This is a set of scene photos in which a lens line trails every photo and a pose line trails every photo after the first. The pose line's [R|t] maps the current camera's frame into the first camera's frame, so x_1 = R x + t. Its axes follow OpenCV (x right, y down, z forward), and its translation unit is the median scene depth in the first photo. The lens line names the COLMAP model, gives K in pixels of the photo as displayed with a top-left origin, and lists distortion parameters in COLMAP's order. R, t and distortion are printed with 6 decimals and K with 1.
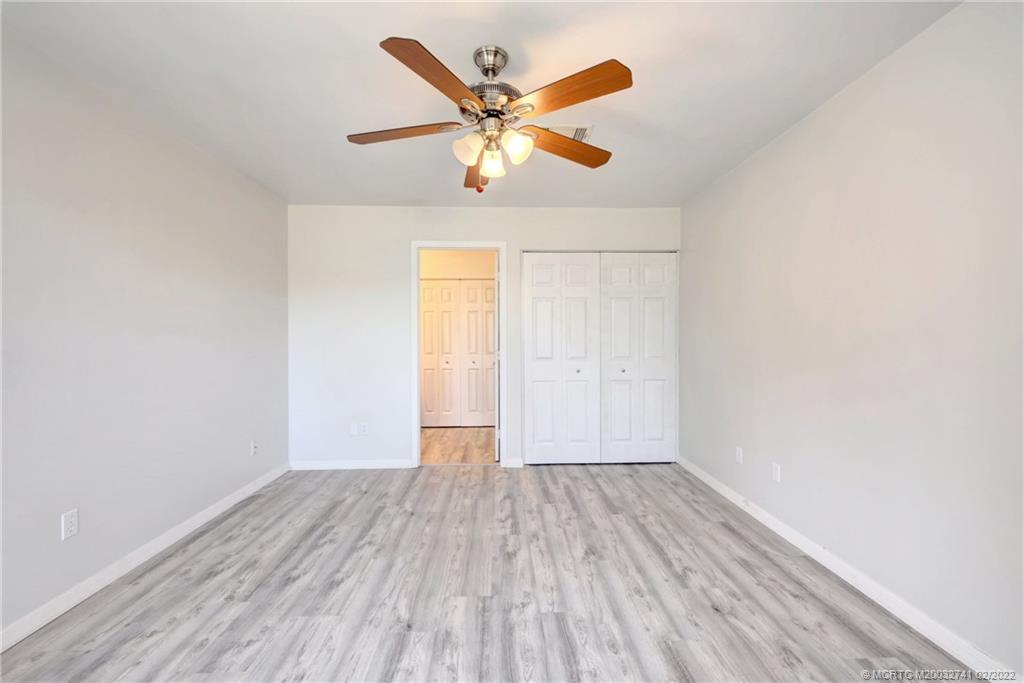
lens RADIAL K [[425.9, 0, 514.1], [0, 425.9, 341.0], [0, 0, 1]] dist [-0.001582, -0.000812]
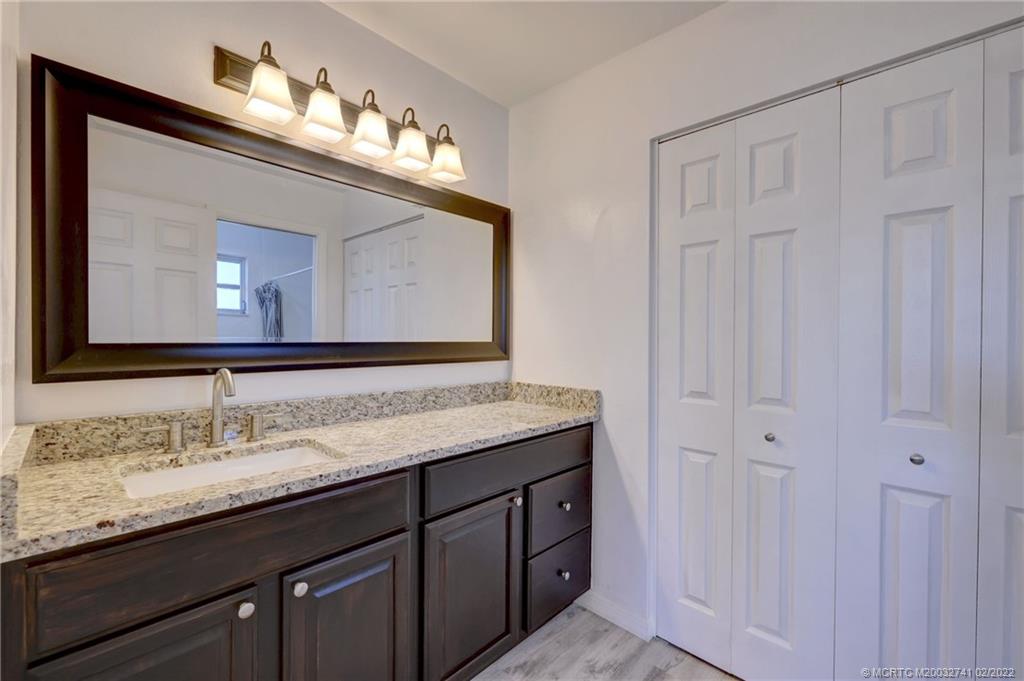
lens RADIAL K [[425.9, 0, 514.1], [0, 425.9, 340.0], [0, 0, 1]] dist [-0.001582, -0.000812]
pose [[0.696532, 0.012872, -0.717410, -0.199517], [-0.013363, 0.999898, 0.004966, -0.015396], [0.717401, 0.006128, 0.696634, 1.704916]]
